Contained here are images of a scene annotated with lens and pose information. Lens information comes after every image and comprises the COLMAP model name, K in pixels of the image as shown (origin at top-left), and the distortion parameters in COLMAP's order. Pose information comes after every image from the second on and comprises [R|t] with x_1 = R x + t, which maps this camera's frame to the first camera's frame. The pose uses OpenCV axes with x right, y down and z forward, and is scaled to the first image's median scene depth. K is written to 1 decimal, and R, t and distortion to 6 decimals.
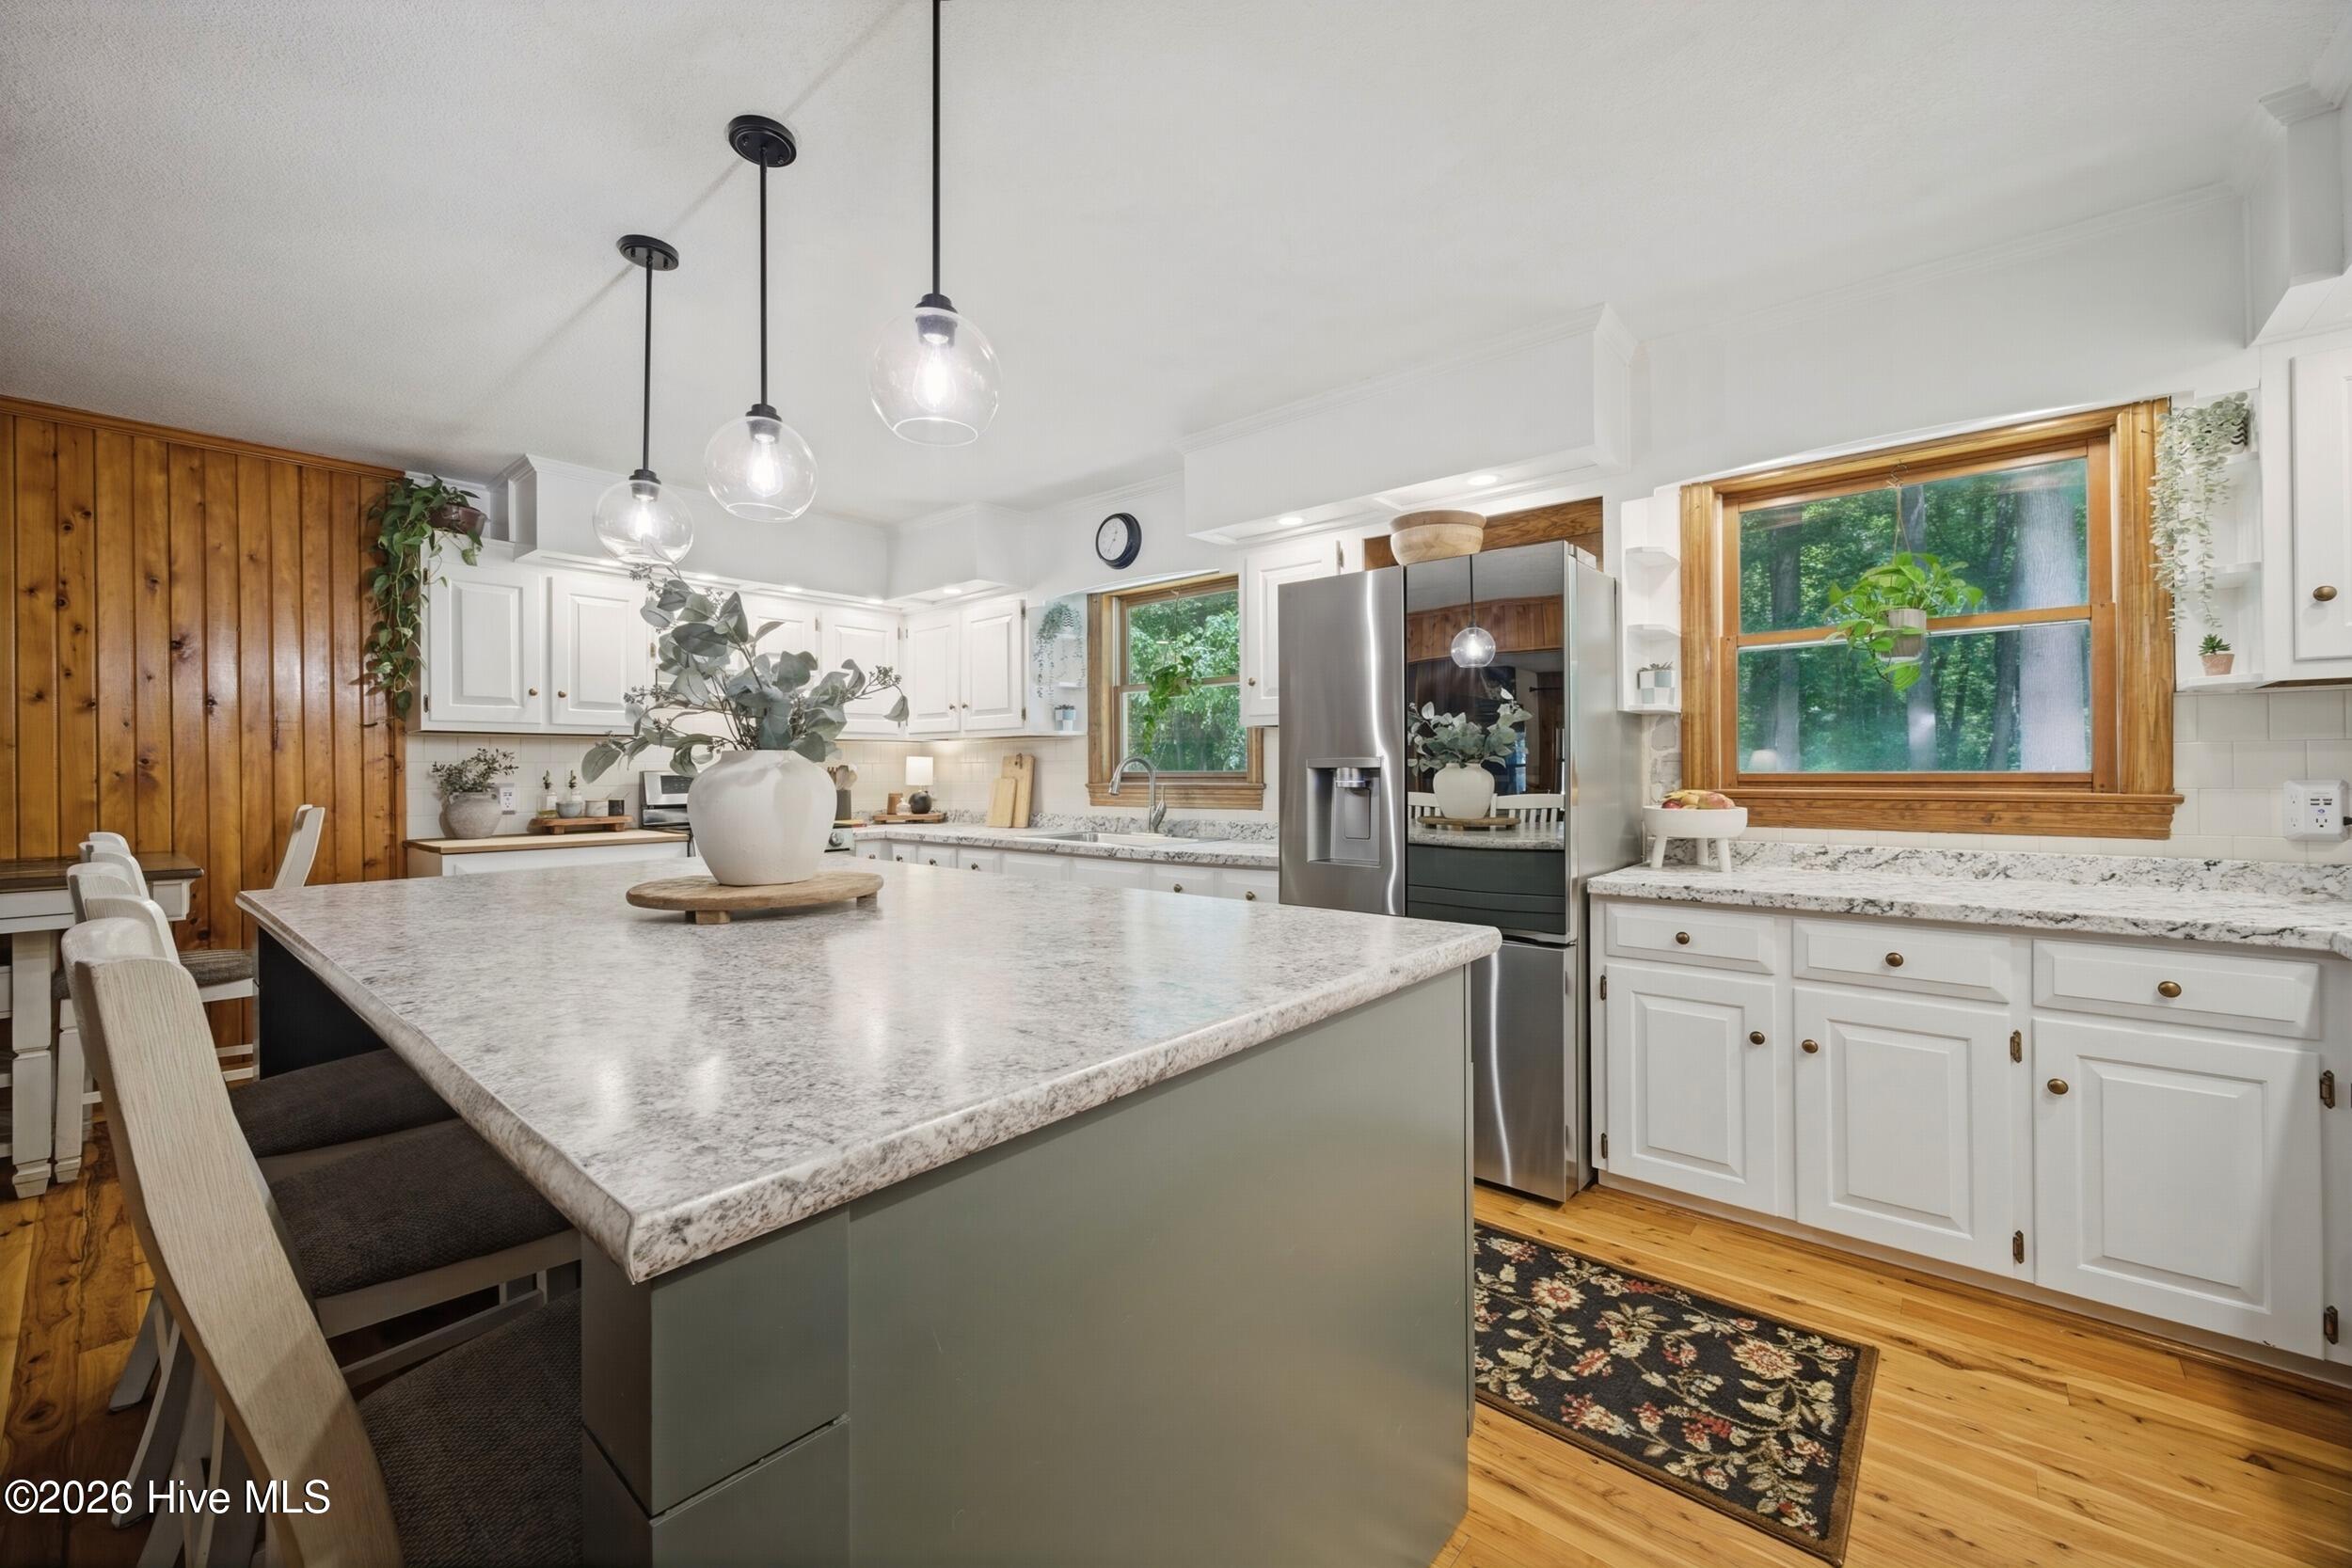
lens RADIAL K [[914.2, 0, 1176.5], [0, 914.2, 775.8], [0, 0, 1]] dist [-0.000501, -0.000015]
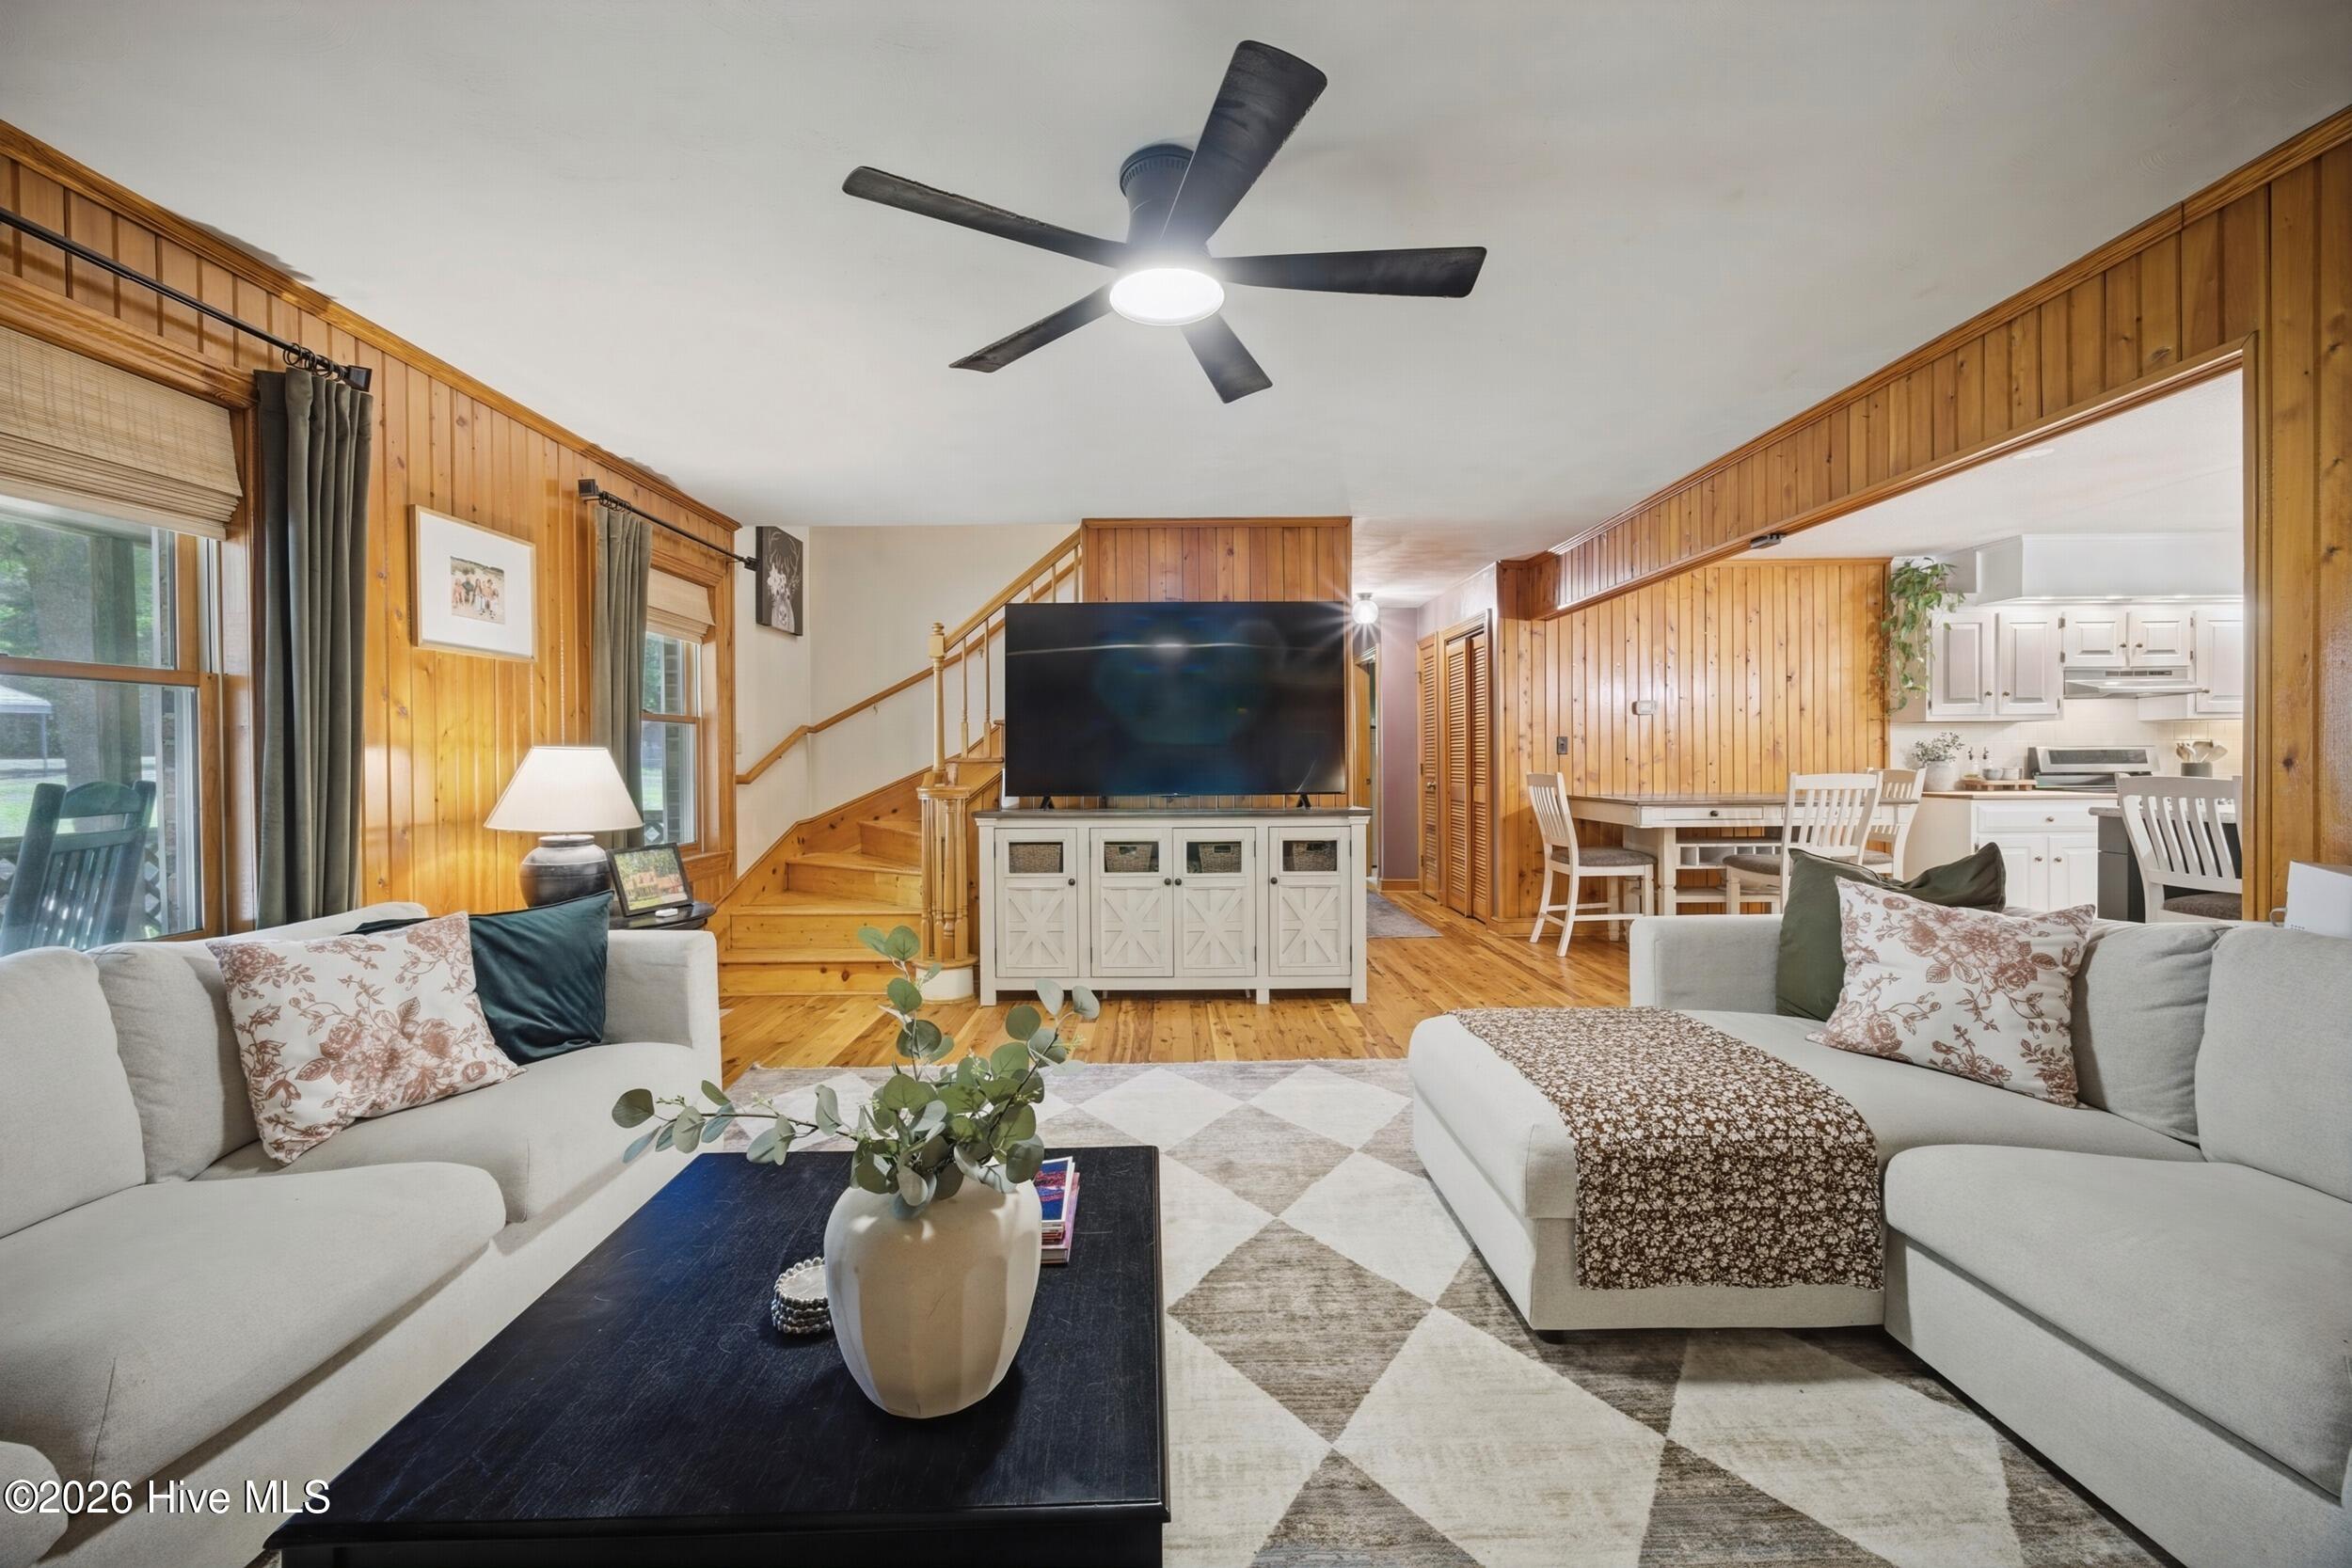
lens RADIAL K [[914.2, 0, 1177.6], [0, 914.2, 768.2], [0, 0, 1]] dist [-0.000501, -0.000015]
pose [[0.662999, 0.009689, -0.748558, -0.478973], [-0.002582, 0.999940, 0.010656, 0.016945], [0.748616, -0.005132, 0.662984, -0.974986]]
